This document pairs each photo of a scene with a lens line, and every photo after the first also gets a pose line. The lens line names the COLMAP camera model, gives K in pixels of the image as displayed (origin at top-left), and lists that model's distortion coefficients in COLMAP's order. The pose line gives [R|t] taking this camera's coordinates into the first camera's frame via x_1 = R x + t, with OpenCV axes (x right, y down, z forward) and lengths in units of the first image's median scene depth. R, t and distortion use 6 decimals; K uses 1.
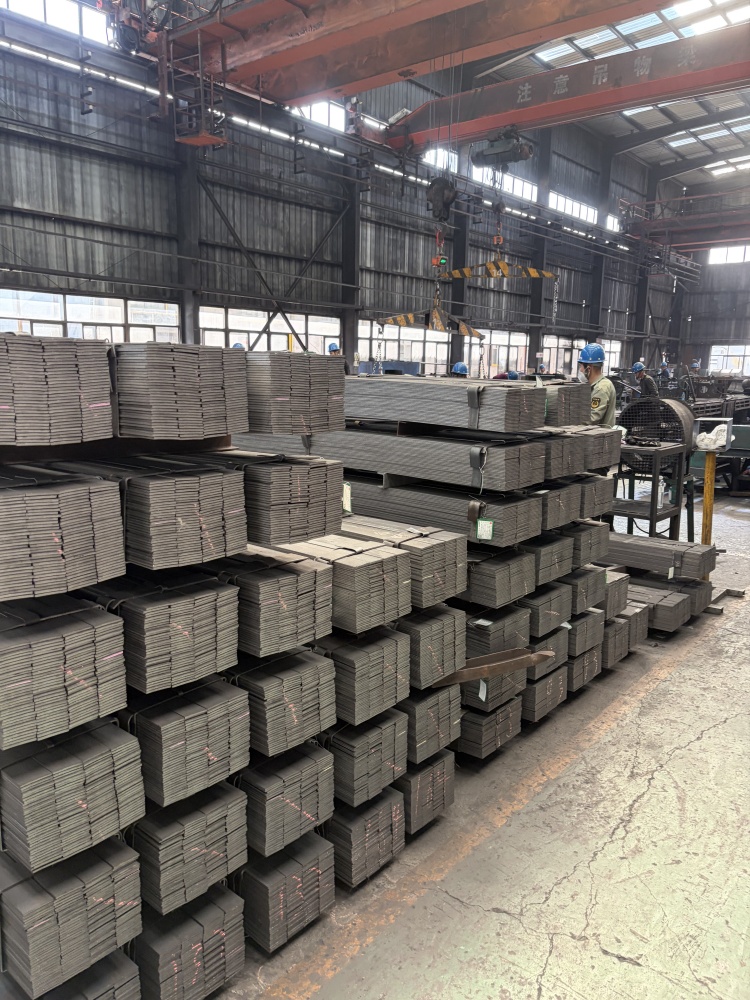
lens RADIAL K [[758.1, 0, 375.0], [0, 758.1, 500.0], [0, 0, 1]] dist [-0.005300, 0.005162]
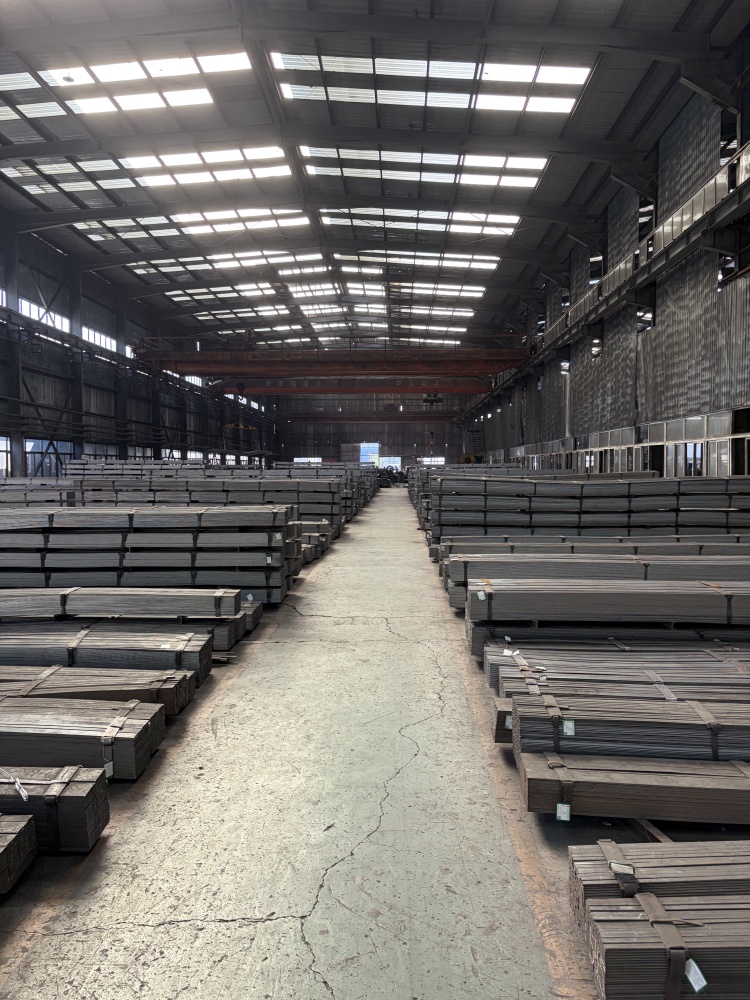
lens RADIAL K [[758.1, 0, 375.0], [0, 758.1, 500.0], [0, 0, 1]] dist [-0.005300, 0.005162]
pose [[0.788147, -0.053312, 0.613174, -0.275493], [0.132728, 0.987523, -0.084743, 0.054141], [-0.601005, 0.148175, 0.785390, -0.329741]]
